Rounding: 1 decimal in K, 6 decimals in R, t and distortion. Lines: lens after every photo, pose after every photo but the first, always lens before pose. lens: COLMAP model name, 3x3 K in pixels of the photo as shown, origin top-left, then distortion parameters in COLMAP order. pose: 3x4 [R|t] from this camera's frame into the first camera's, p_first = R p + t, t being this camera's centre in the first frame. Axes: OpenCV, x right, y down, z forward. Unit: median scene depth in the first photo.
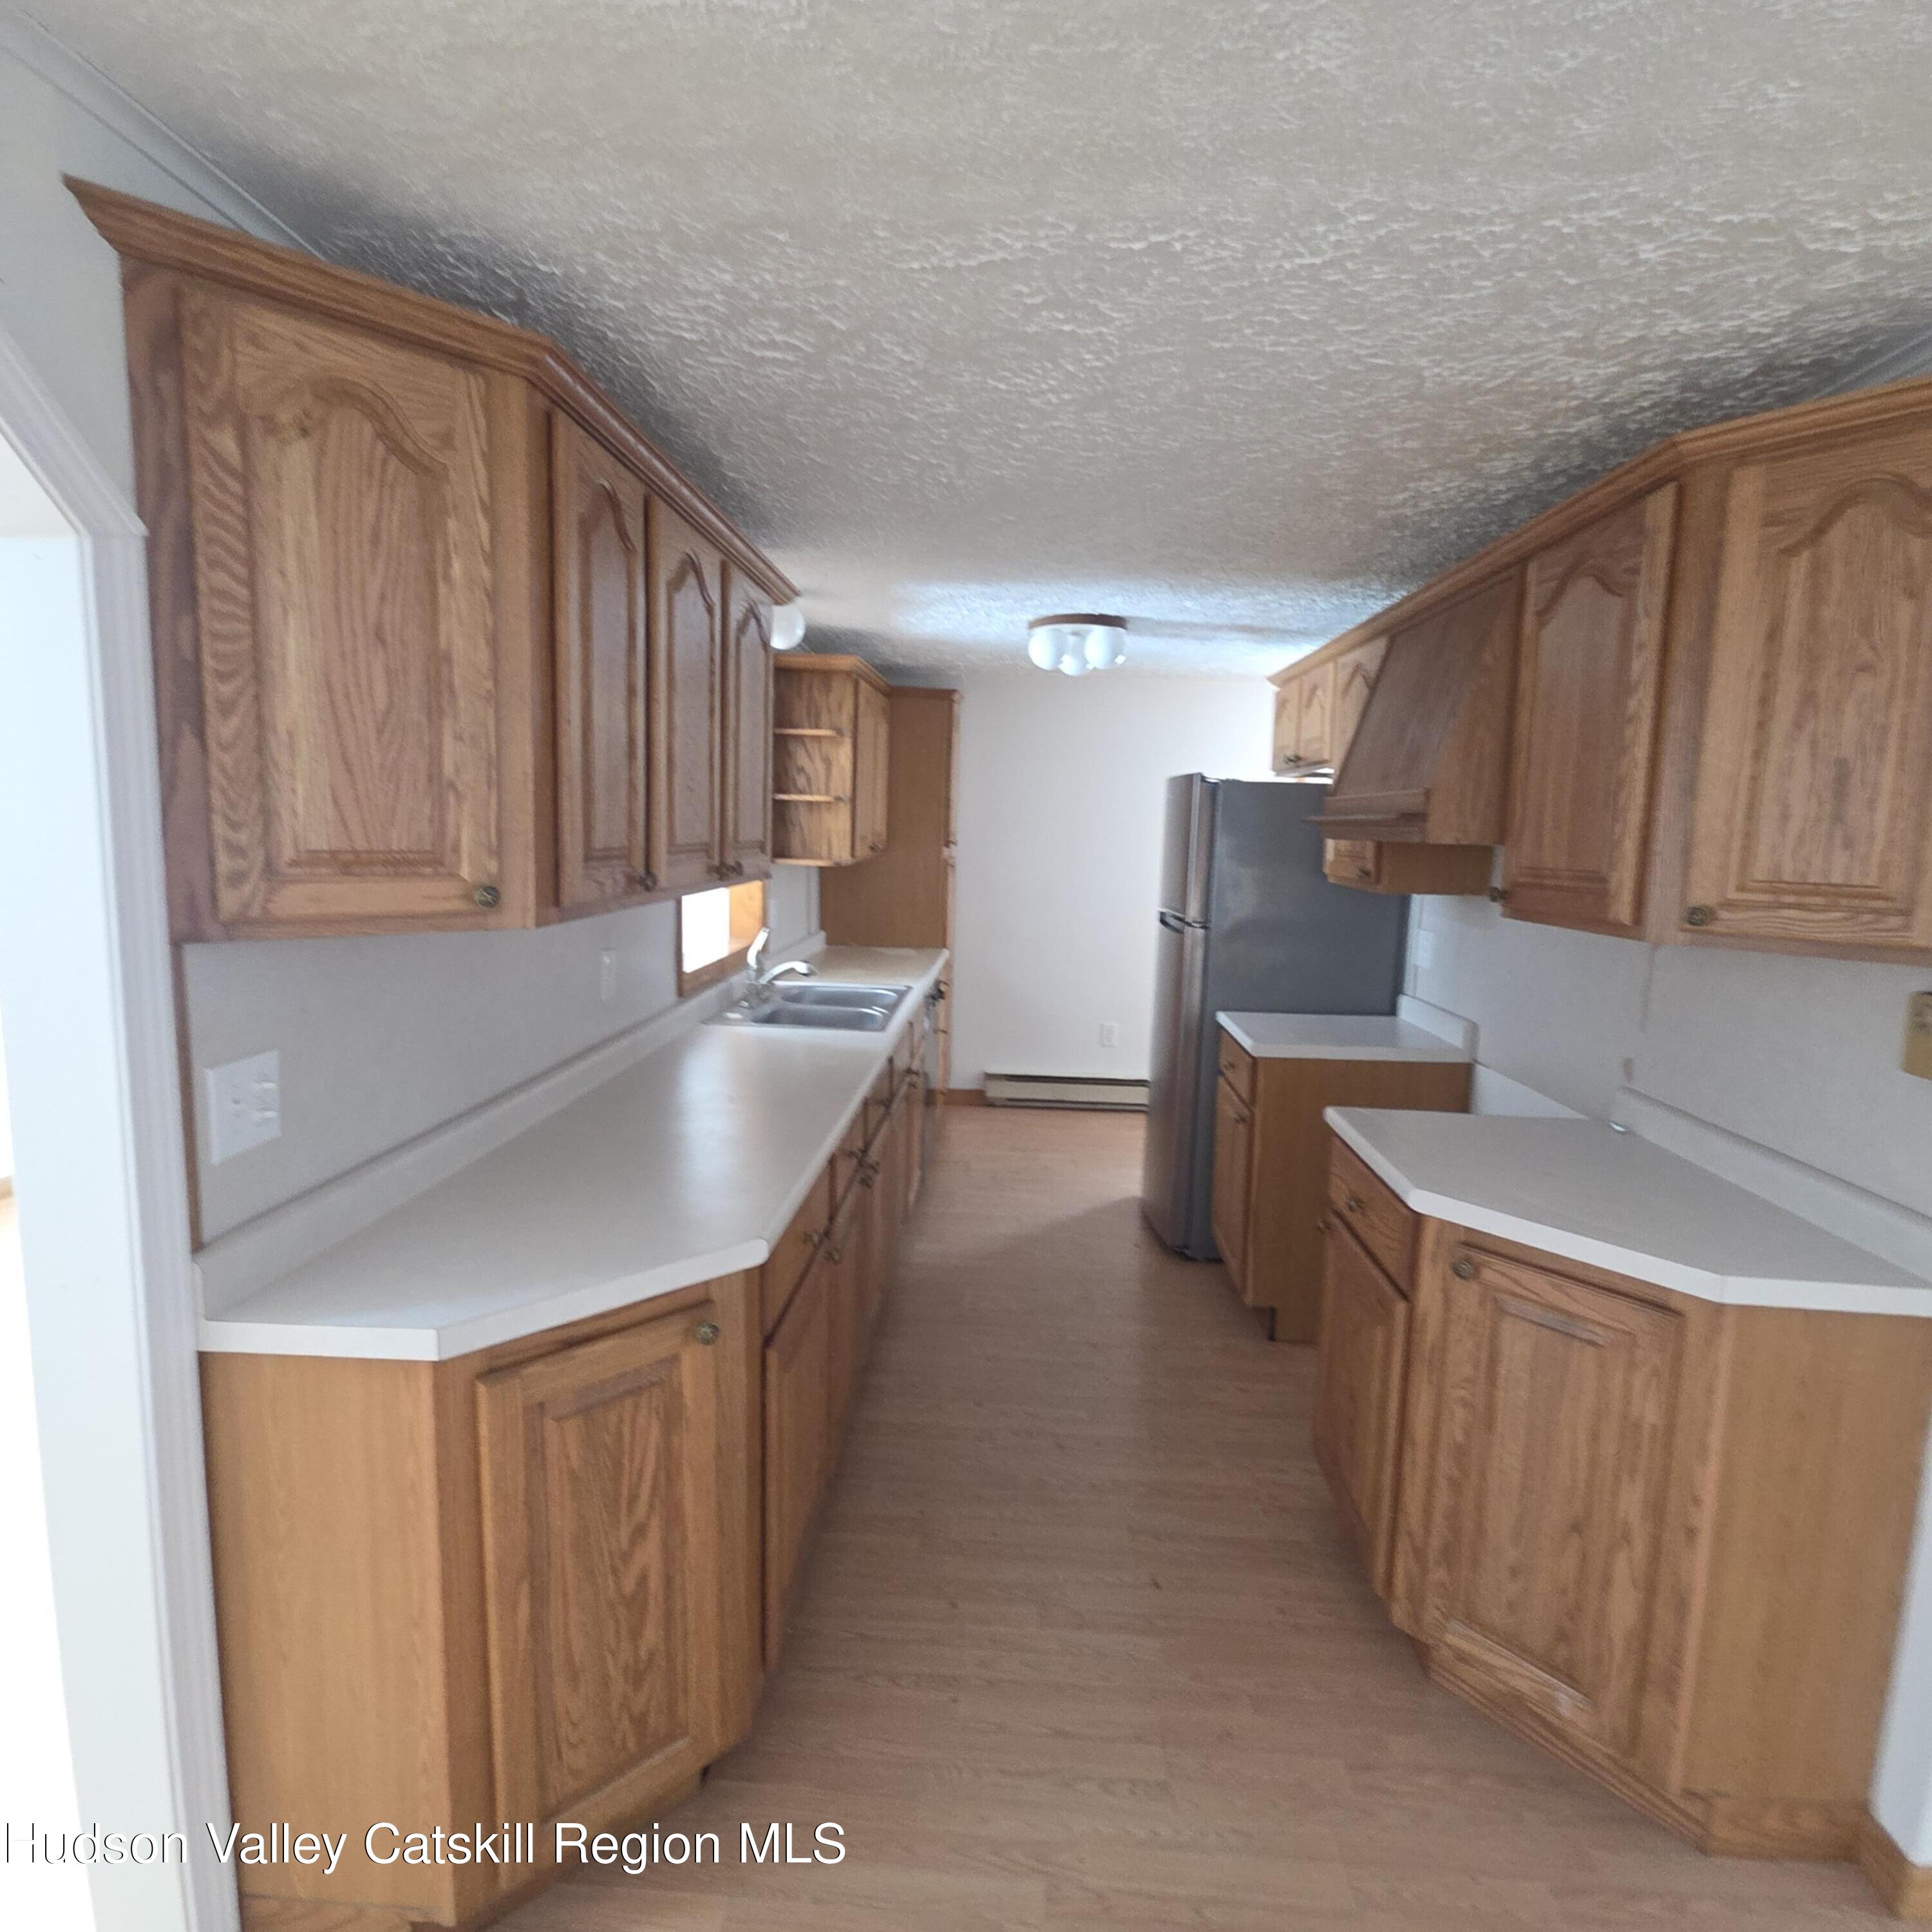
lens RADIAL K [[1050.6, 0, 963.0], [0, 1050.6, 960.7], [0, 0, 1]] dist [0.005201, -0.003174]
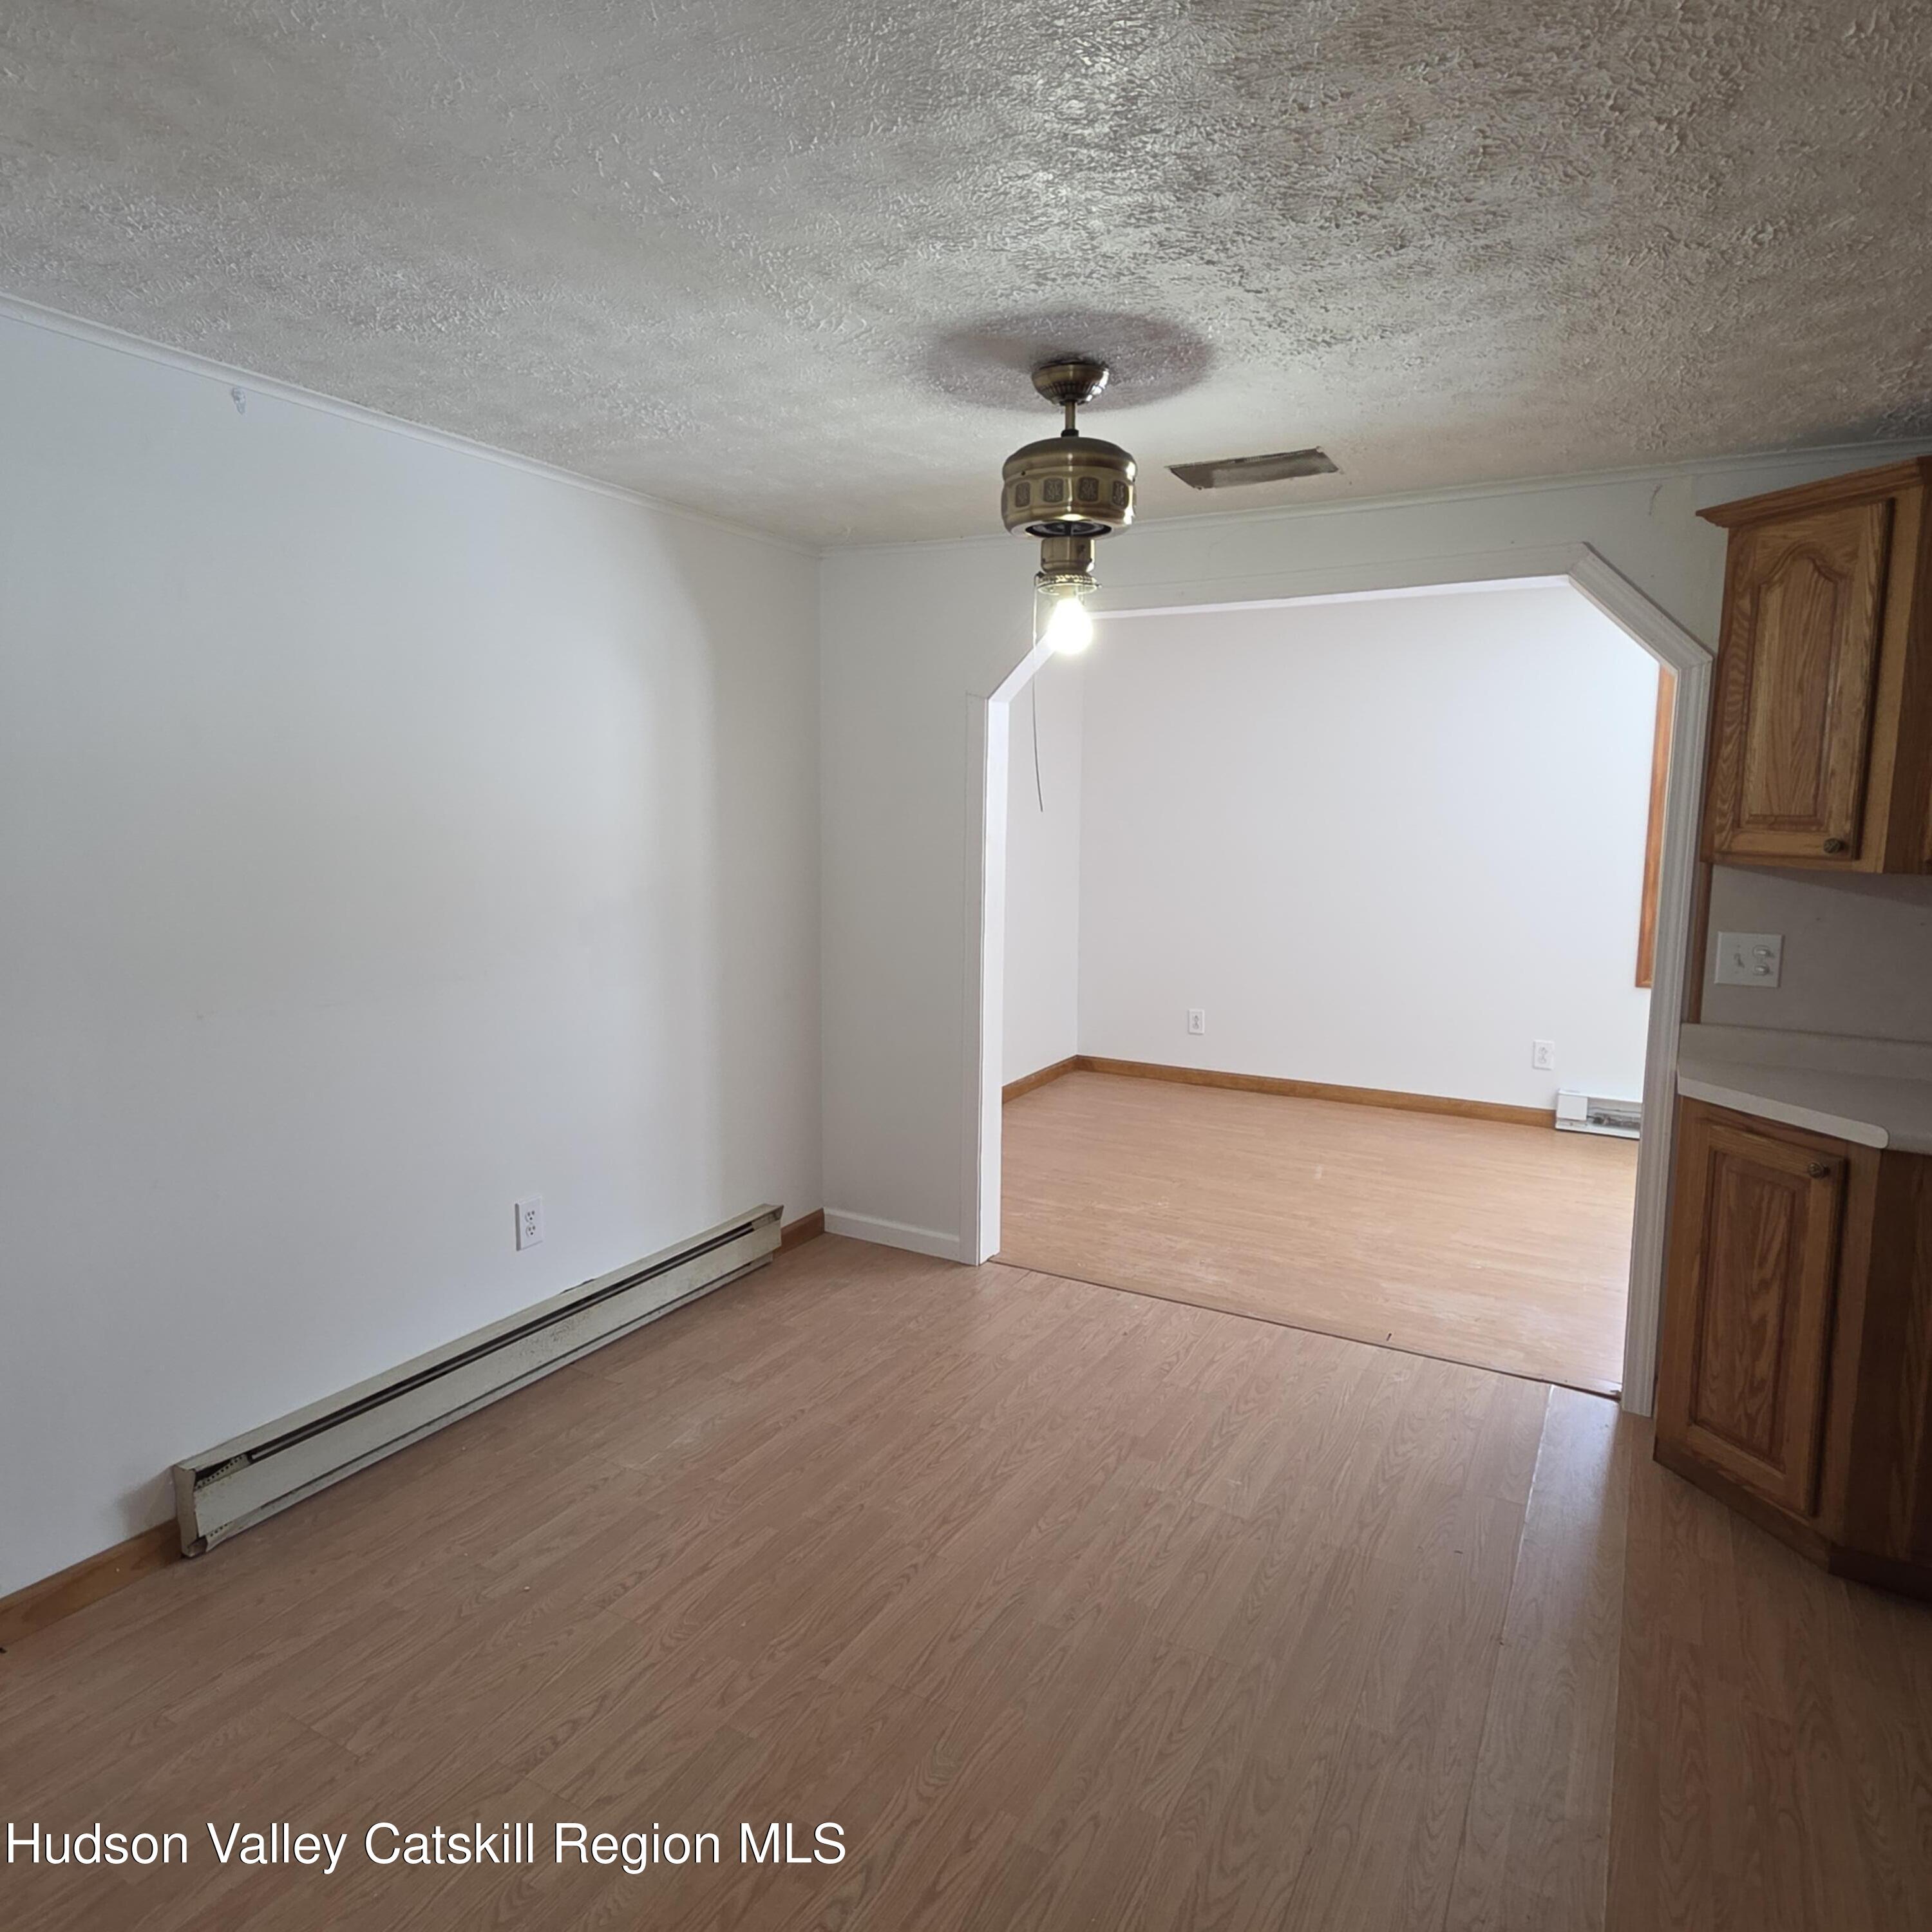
lens RADIAL K [[1250.5, 0, 962.2], [0, 1250.5, 960.3], [0, 0, 1]] dist [0.038151, 0.003171]
pose [[-0.433703, 0.086397, -0.896904, 1.905984], [-0.135582, 0.977802, 0.159751, -0.025060], [0.890797, 0.190889, -0.412362, 0.734325]]
